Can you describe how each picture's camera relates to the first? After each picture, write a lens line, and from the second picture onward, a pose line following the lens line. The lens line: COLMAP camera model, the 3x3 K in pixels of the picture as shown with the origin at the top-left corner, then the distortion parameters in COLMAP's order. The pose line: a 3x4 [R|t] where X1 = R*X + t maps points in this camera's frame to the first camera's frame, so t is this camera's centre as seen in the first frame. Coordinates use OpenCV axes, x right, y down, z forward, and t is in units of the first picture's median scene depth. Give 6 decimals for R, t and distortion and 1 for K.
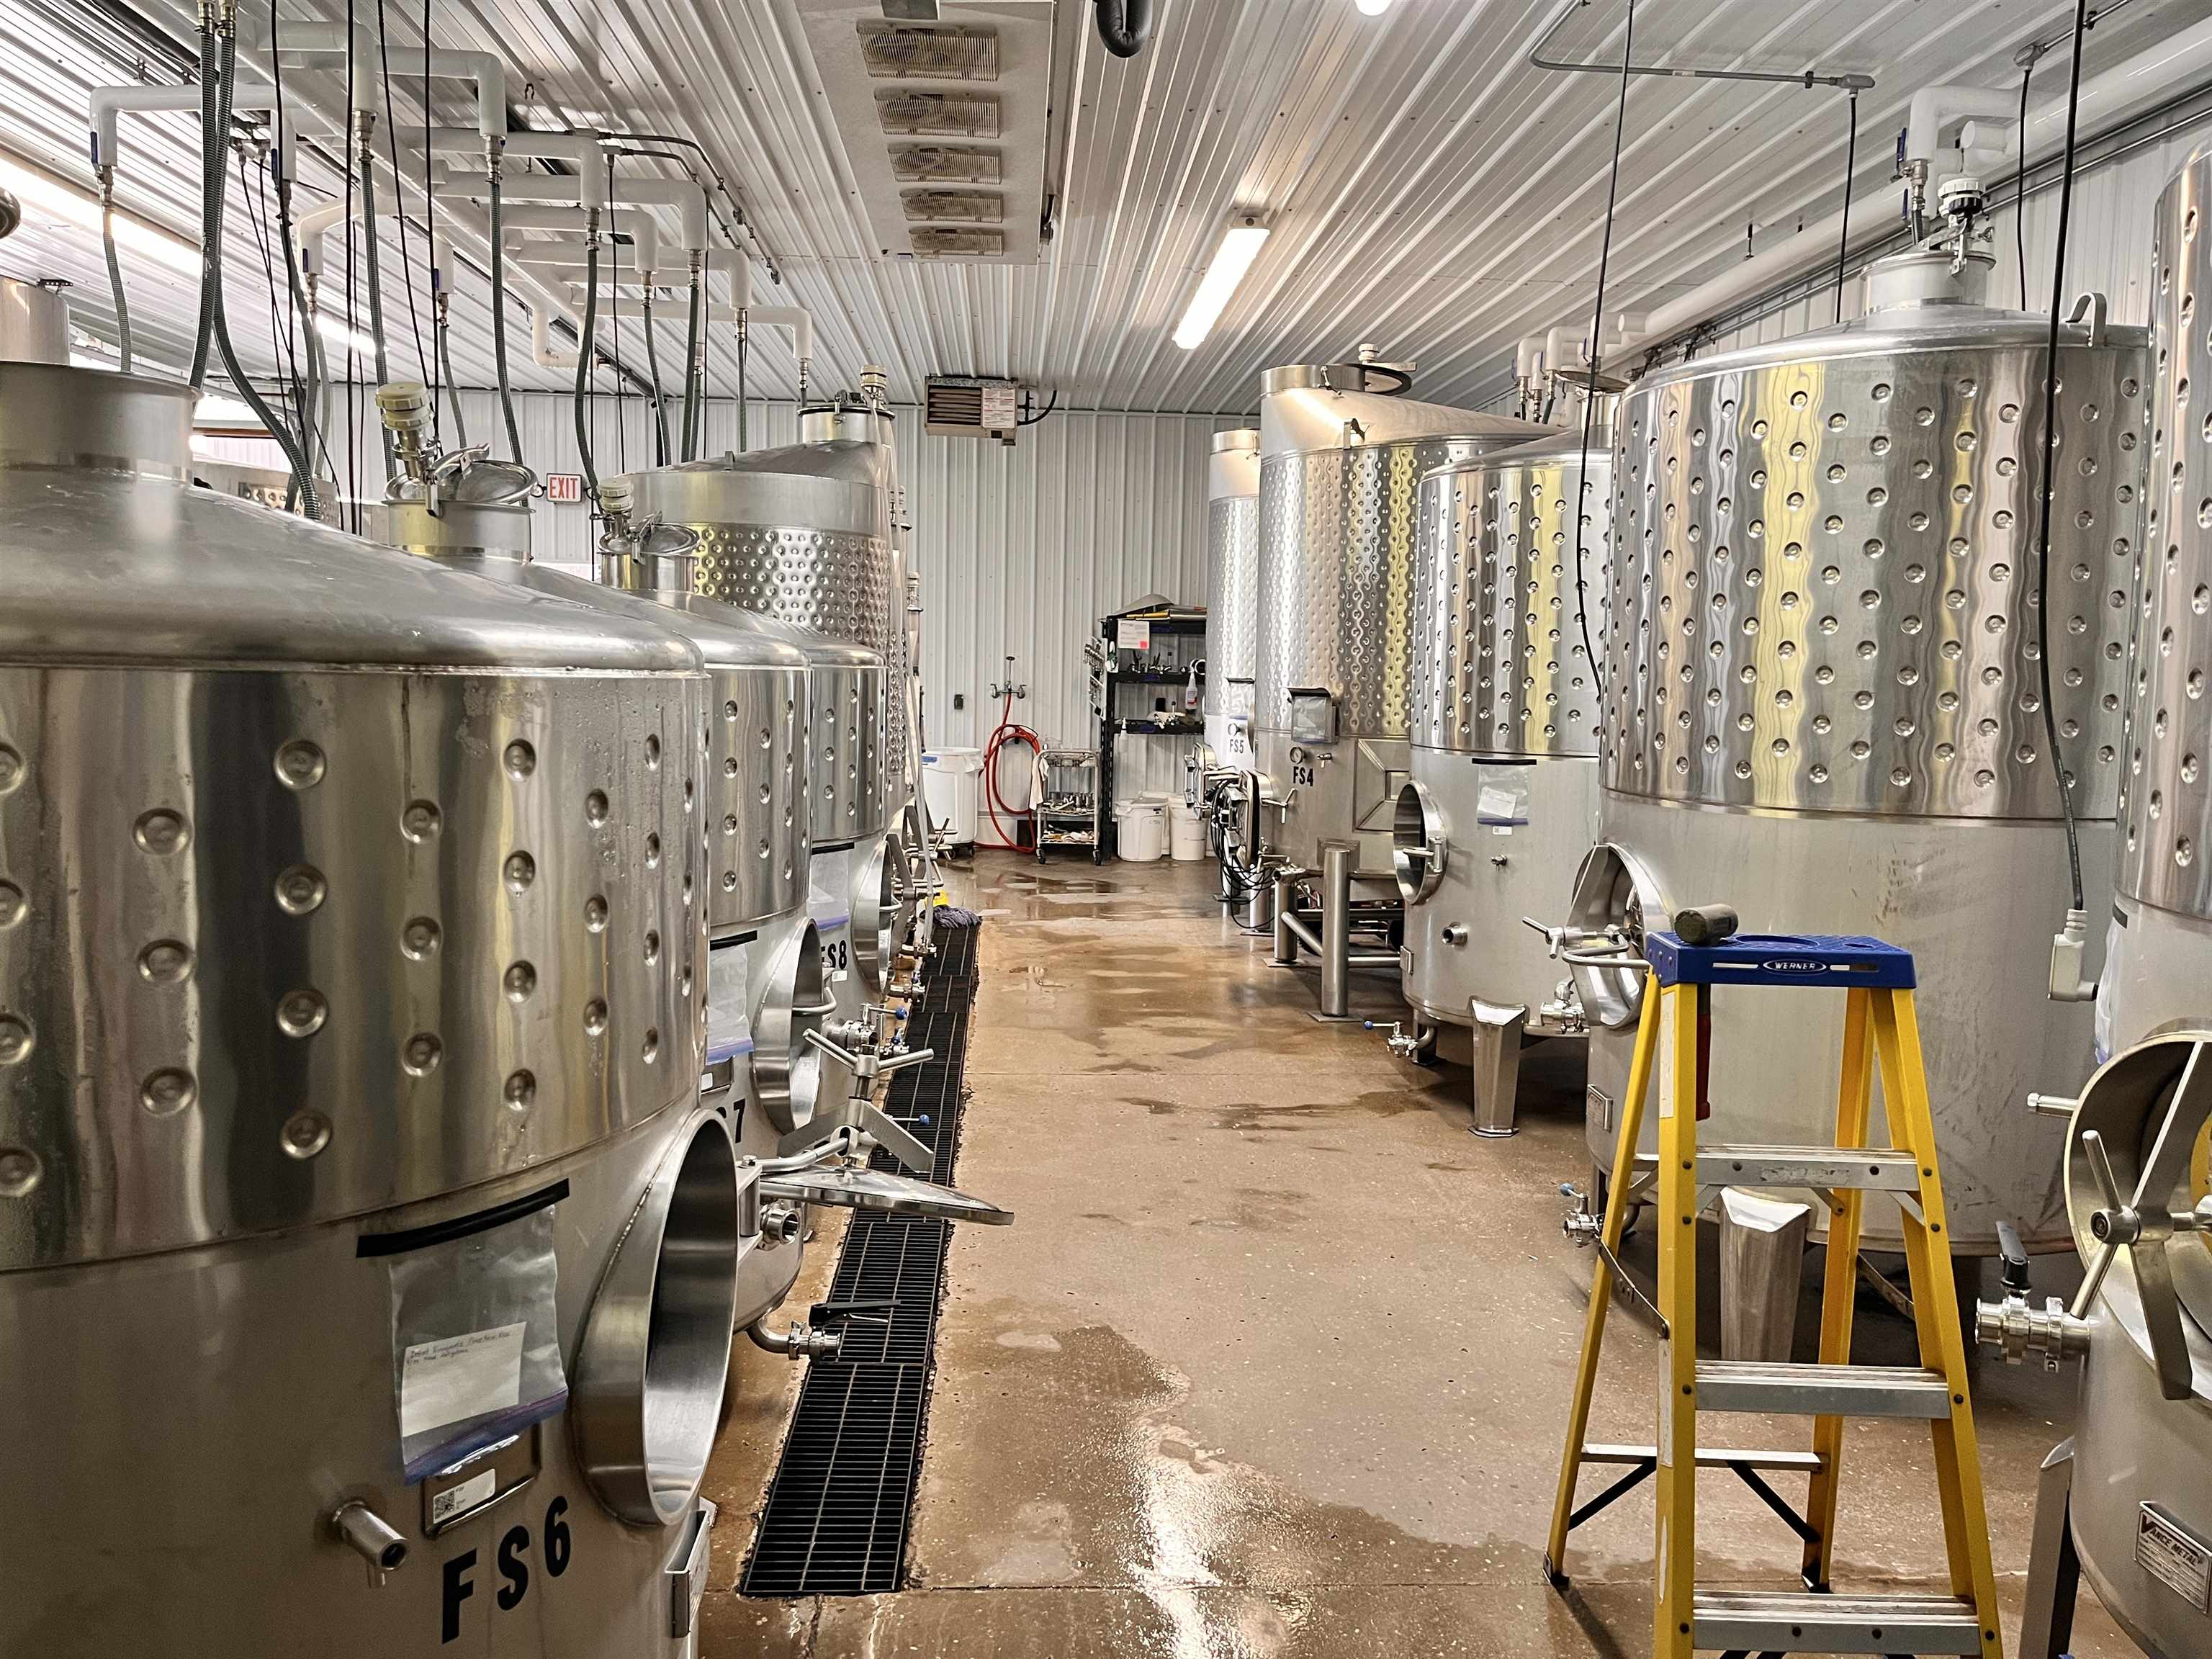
lens RADIAL K [[1707.8, 0, 1100.0], [0, 1707.8, 831.1], [0, 0, 1]] dist [0.055443, -0.054390]
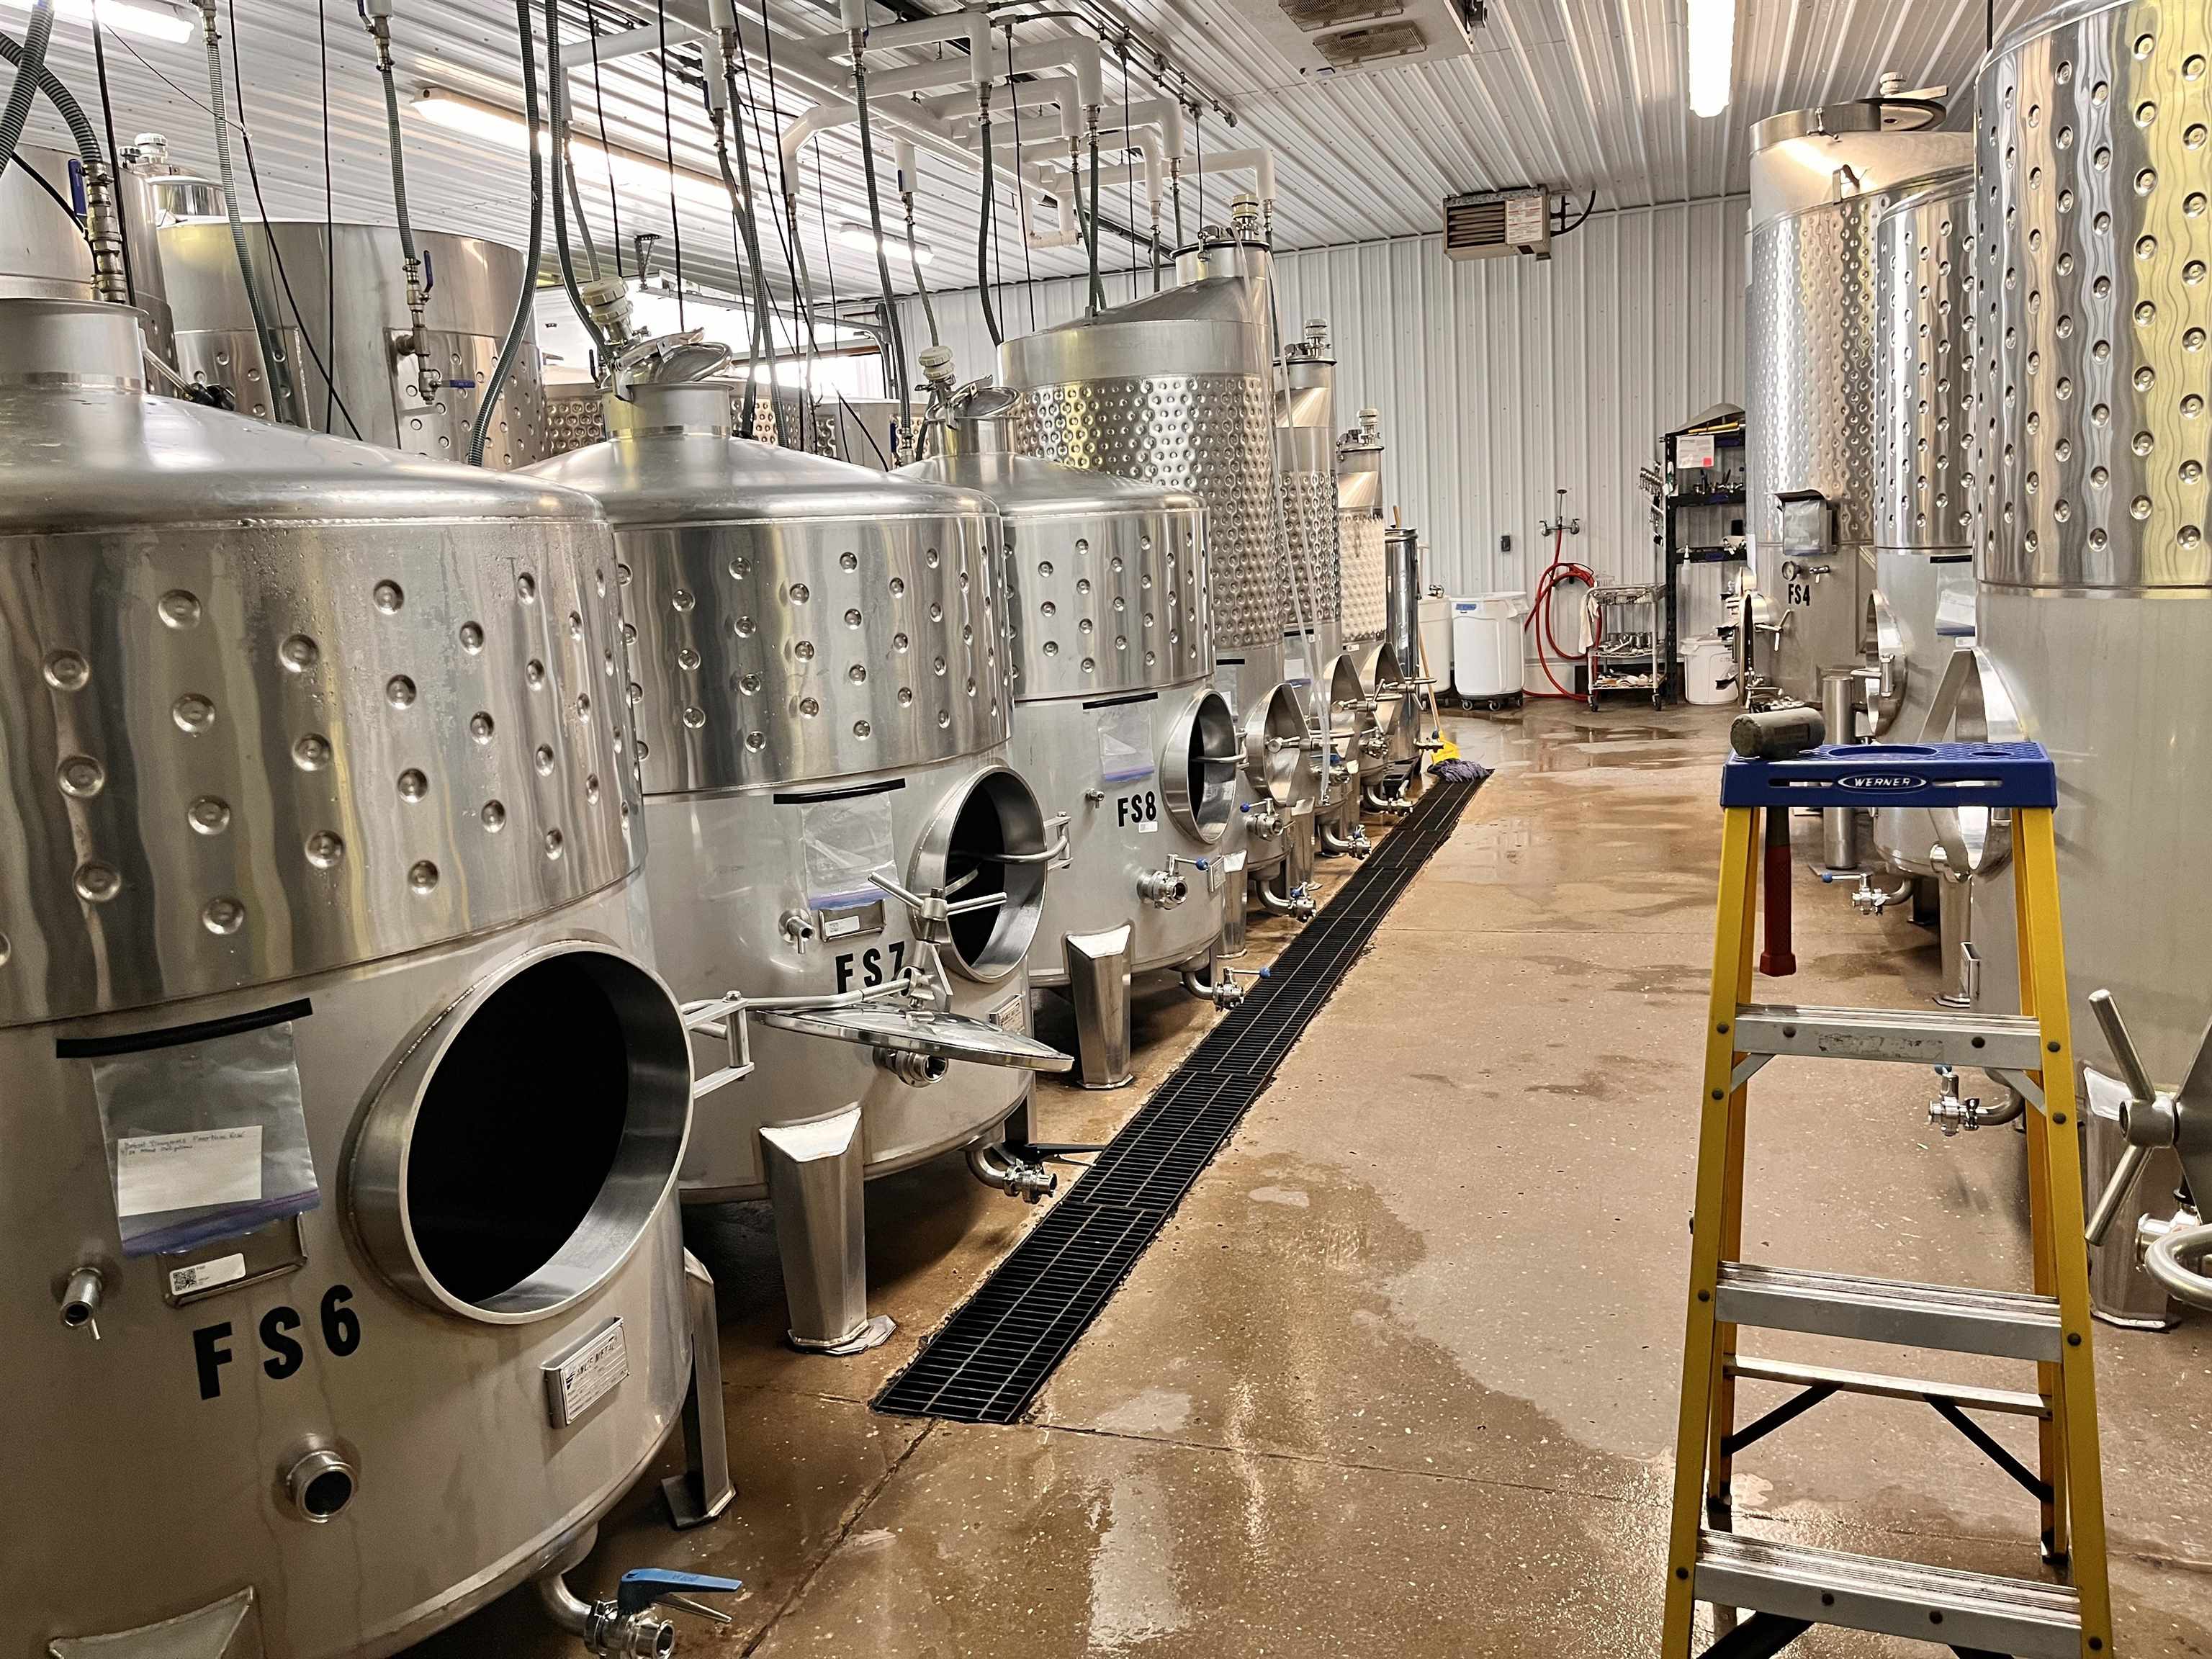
lens RADIAL K [[1707.8, 0, 1096.9], [0, 1707.8, 816.2], [0, 0, 1]] dist [0.055443, -0.054390]
pose [[0.919485, -0.017357, -0.392741, 0.167357], [0.045146, 0.997077, 0.061630, 0.012751], [0.390524, -0.074399, 0.917582, 0.060589]]
